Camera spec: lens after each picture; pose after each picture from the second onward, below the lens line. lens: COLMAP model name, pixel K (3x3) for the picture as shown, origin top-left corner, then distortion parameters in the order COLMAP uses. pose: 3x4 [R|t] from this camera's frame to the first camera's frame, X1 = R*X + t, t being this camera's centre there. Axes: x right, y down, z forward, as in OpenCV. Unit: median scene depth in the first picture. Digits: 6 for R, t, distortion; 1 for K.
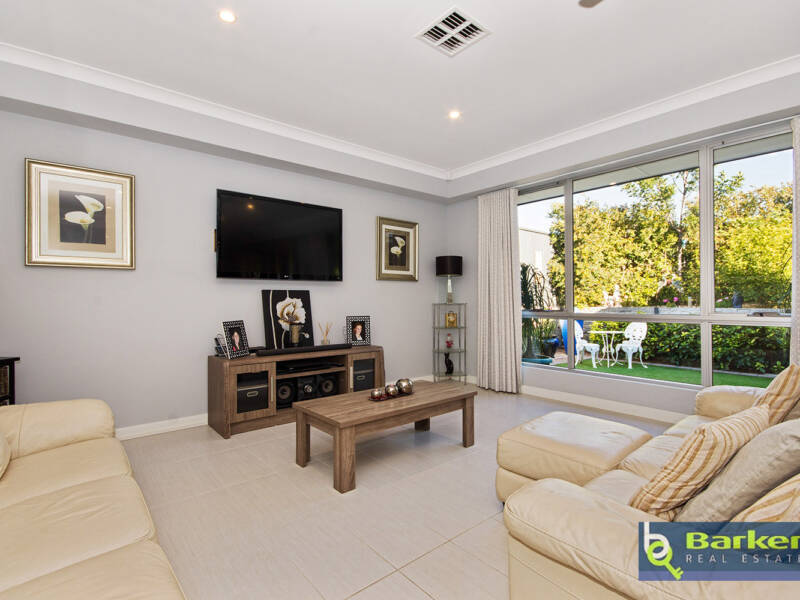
lens RADIAL K [[409.5, 0, 400.0], [0, 409.5, 300.0], [0, 0, 1]] dist [-0.009513, -0.000349]
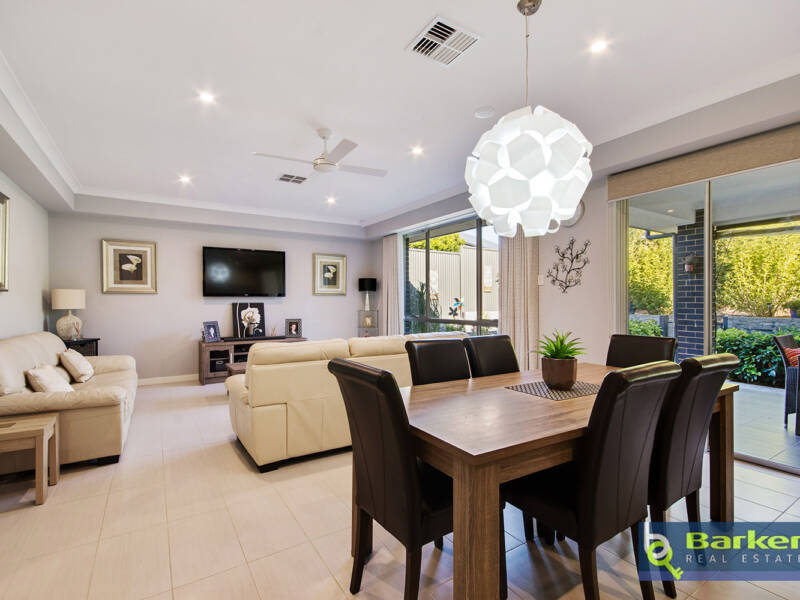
lens RADIAL K [[409.5, 0, 400.0], [0, 409.5, 300.0], [0, 0, 1]] dist [-0.009513, -0.000349]
pose [[0.991743, -0.001722, -0.128227, 0.551693], [0.001093, 0.999987, -0.004969, -0.027462], [0.128234, 0.004788, 0.991732, -0.564332]]
